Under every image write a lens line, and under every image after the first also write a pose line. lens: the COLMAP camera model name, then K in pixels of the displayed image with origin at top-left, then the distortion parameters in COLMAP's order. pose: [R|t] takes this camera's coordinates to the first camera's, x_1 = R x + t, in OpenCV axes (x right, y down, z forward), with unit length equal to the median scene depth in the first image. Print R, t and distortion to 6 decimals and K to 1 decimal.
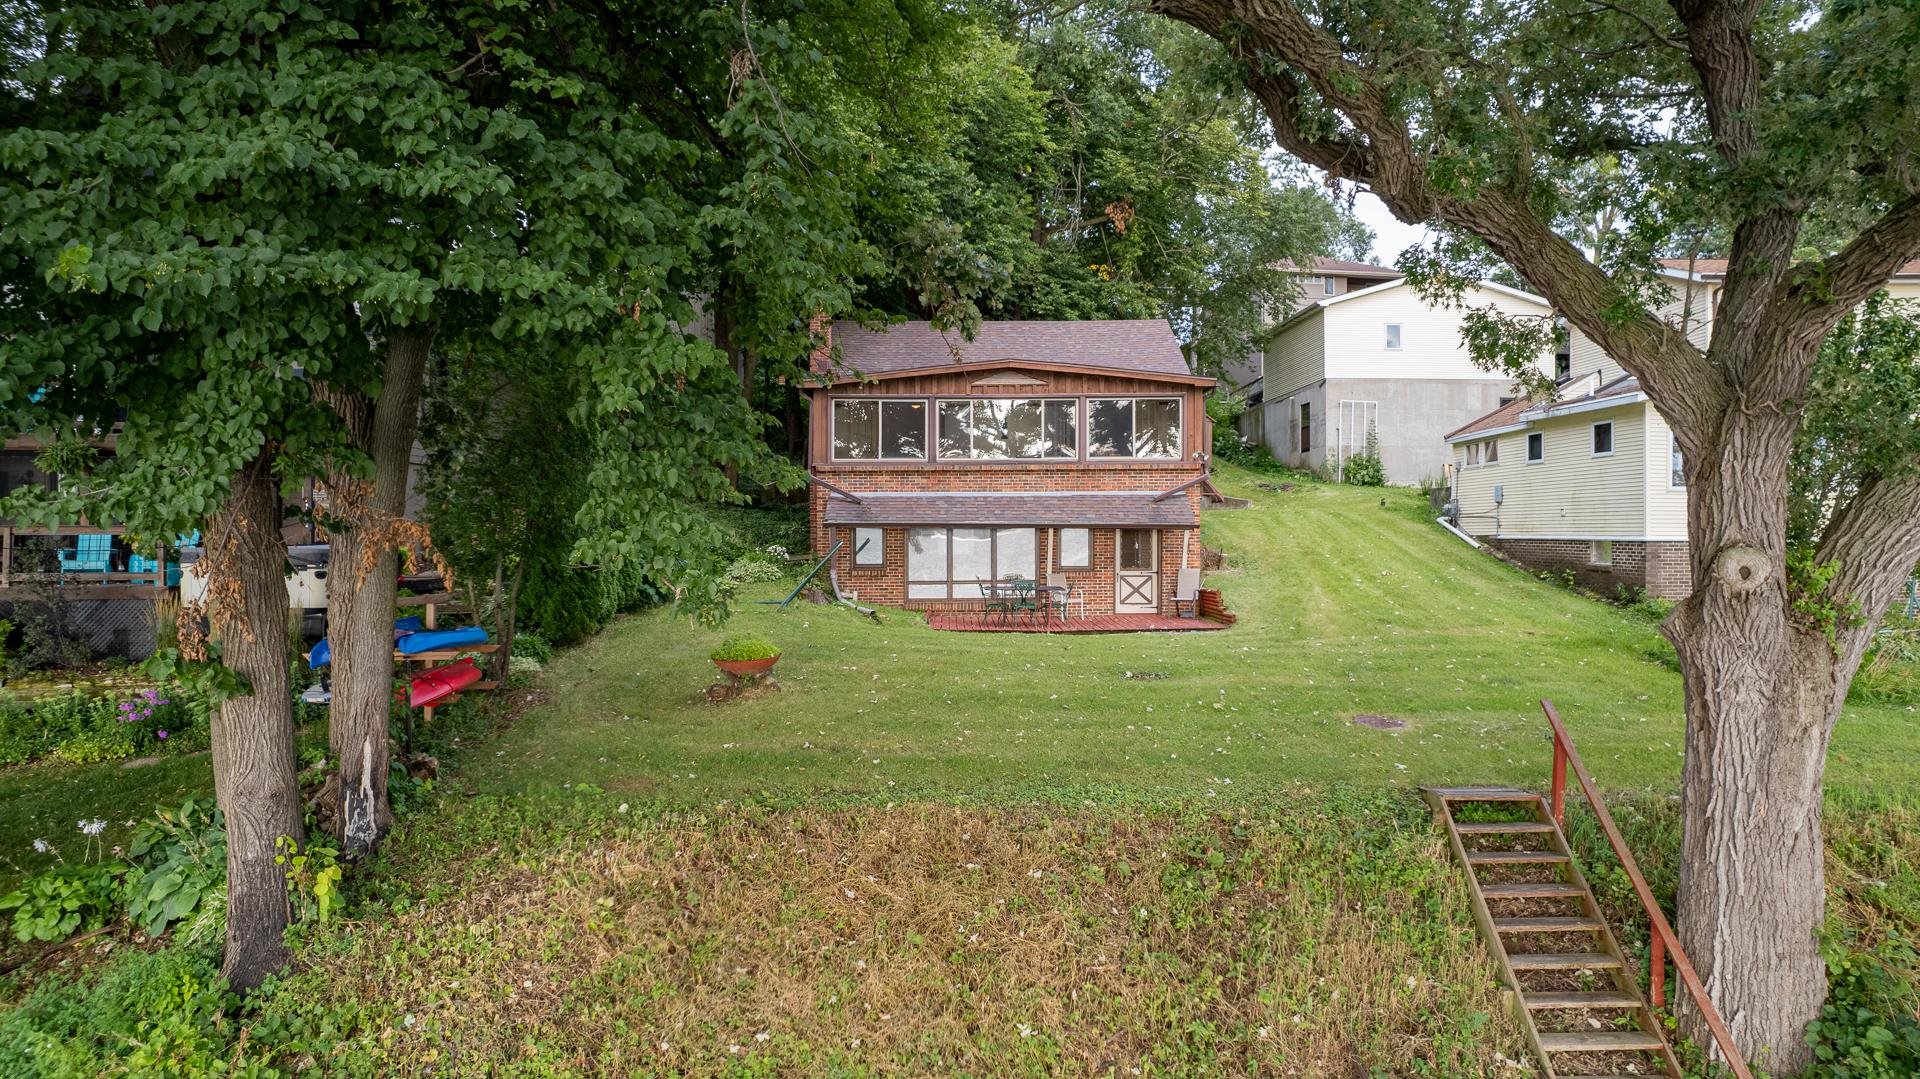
lens RADIAL K [[1348.0, 0, 960.0], [0, 1348.0, 539.5], [0, 0, 1]] dist [-0.070073, 0.083013]
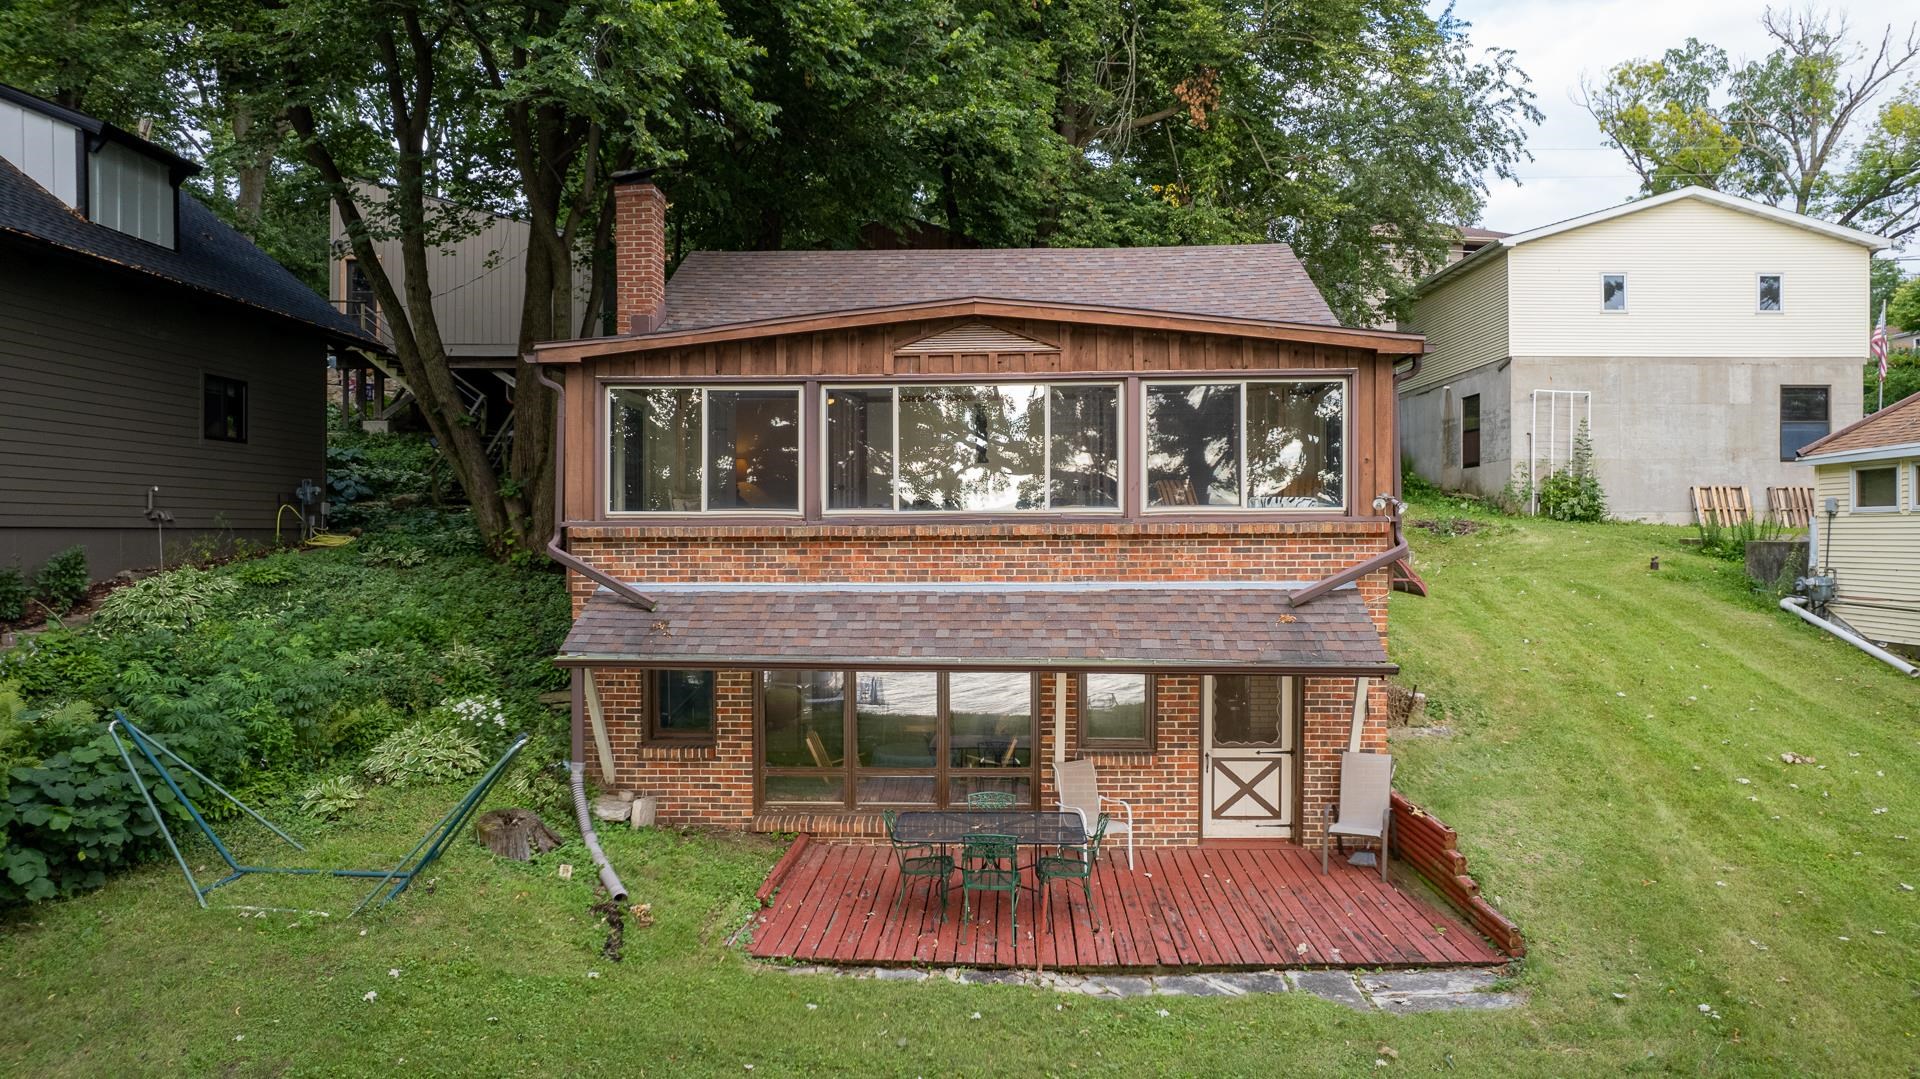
lens RADIAL K [[1348.0, 0, 960.0], [0, 1348.0, 539.5], [0, 0, 1]] dist [-0.070073, 0.083013]
pose [[0.998989, 0.000714, -0.044940, 0.051699], [-0.000604, 0.999997, 0.002473, -0.050633], [0.044942, -0.002444, 0.998987, 0.526809]]
